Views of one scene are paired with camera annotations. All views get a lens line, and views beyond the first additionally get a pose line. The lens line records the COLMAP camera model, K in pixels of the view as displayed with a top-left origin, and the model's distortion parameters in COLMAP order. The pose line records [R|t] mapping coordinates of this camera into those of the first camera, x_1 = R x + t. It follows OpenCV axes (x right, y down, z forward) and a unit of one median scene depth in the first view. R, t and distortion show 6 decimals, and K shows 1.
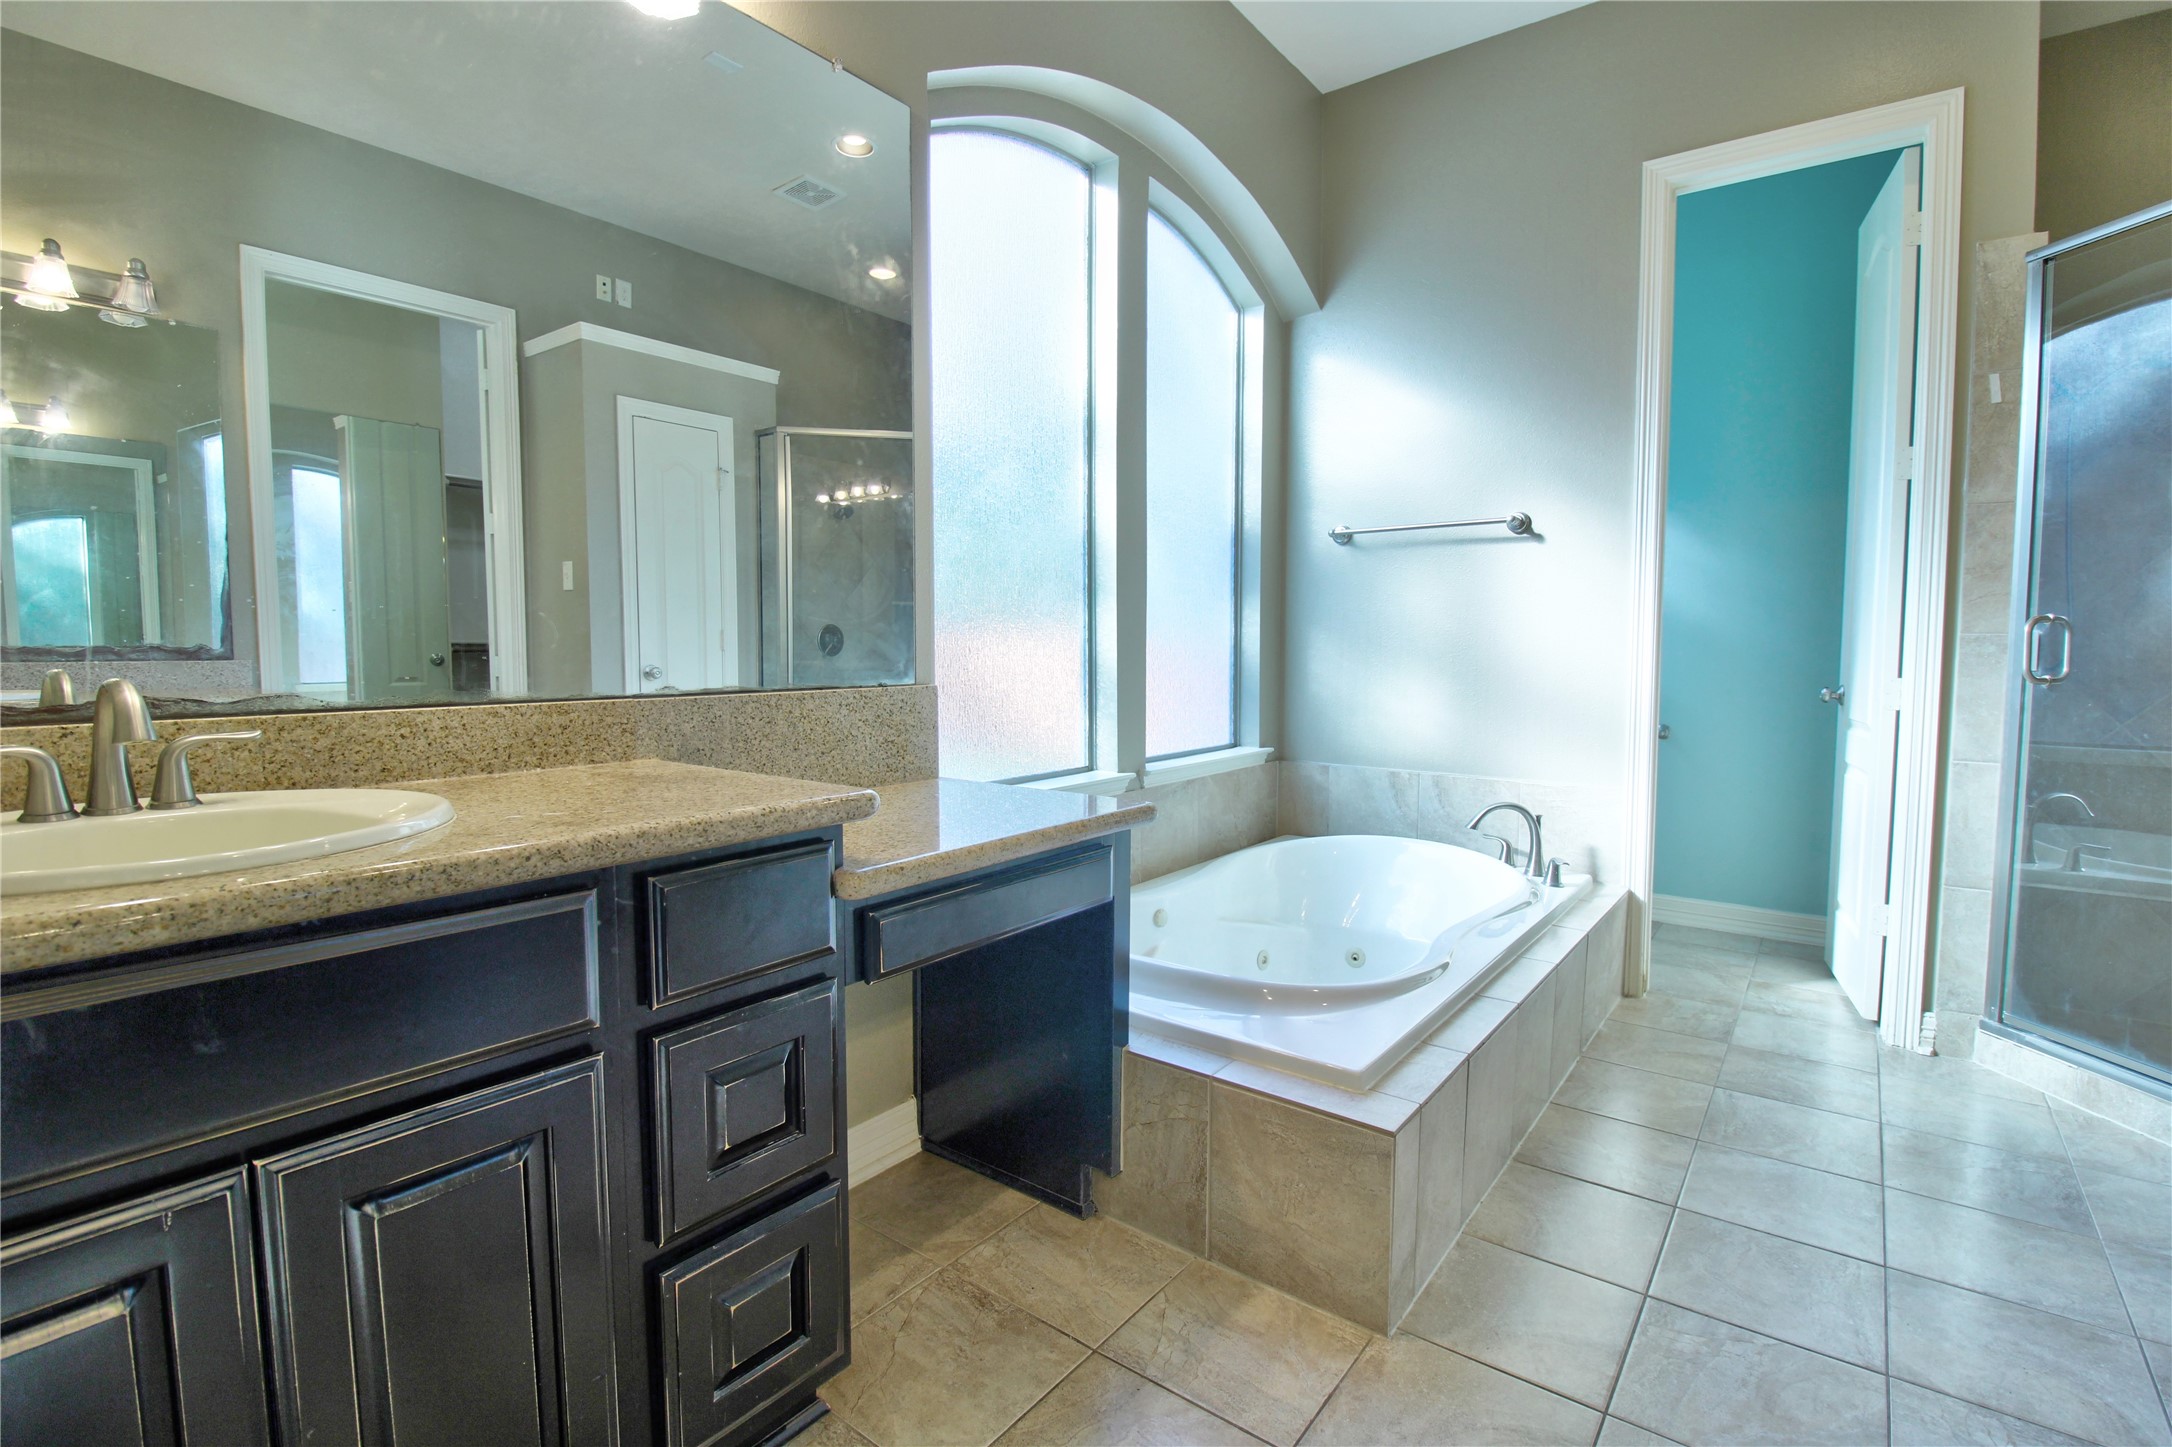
lens RADIAL K [[1010.4, 0, 1098.4], [0, 1010.4, 710.5], [0, 0, 1]] dist [-0.005680, -0.009729]
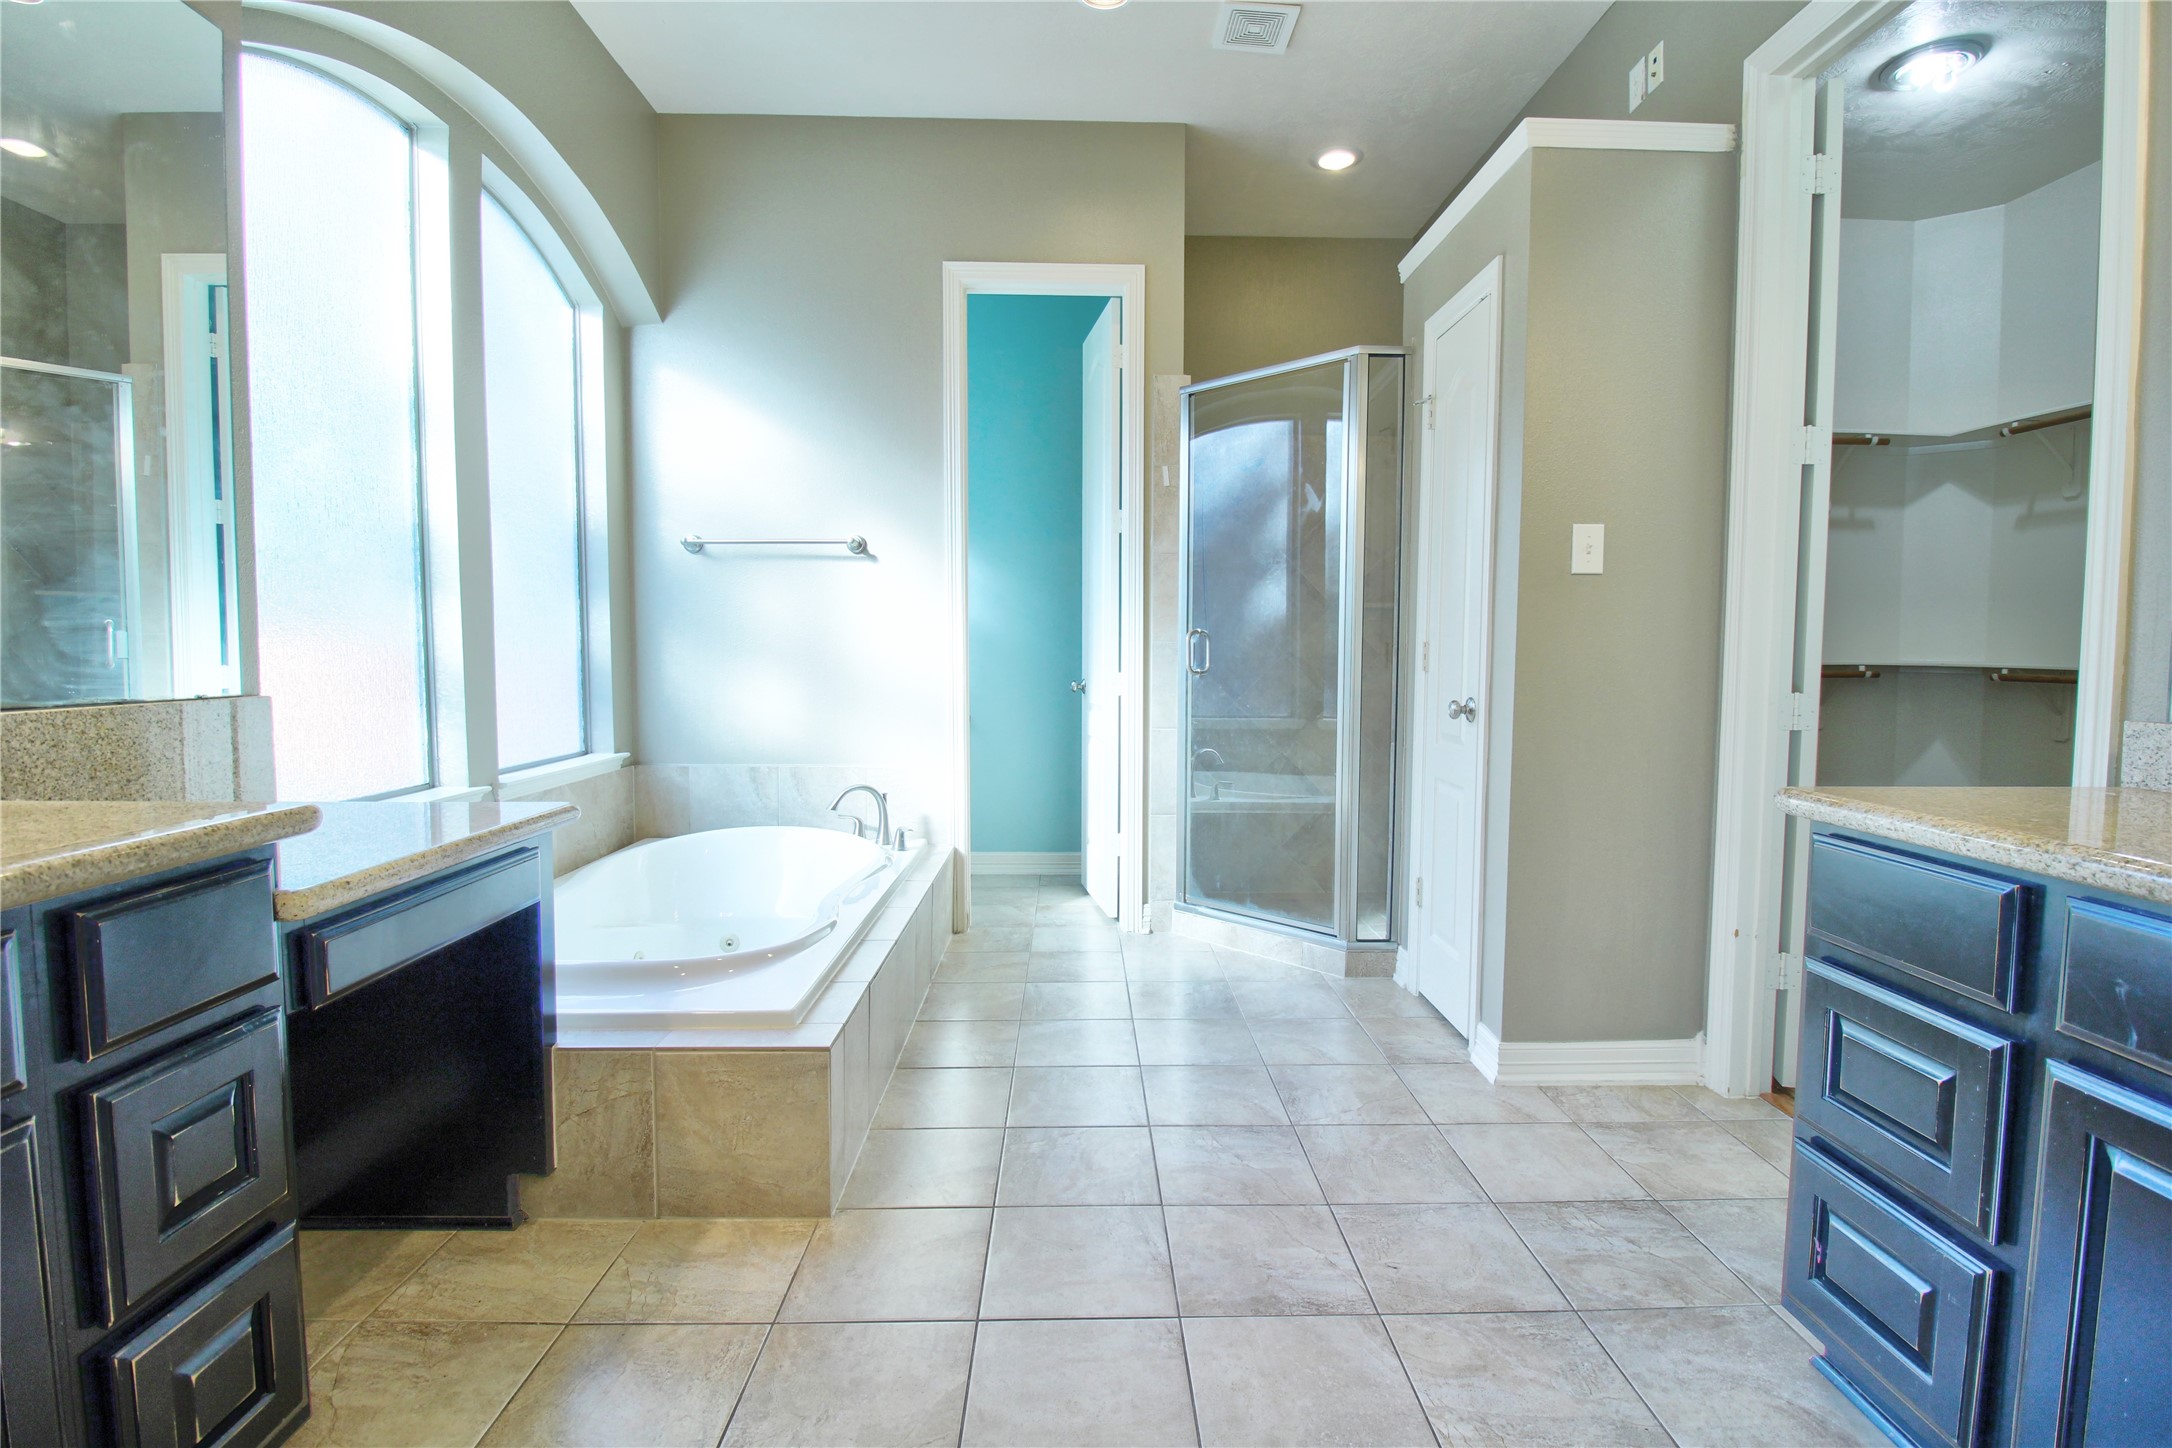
lens RADIAL K [[1010.4, 0, 1100.6], [0, 1010.4, 709.3], [0, 0, 1]] dist [-0.005680, -0.009729]
pose [[0.781541, -0.036049, 0.622812, -0.123001], [0.039248, 0.999193, 0.008585, 0.006488], [-0.622618, 0.017735, 0.782325, -0.106969]]
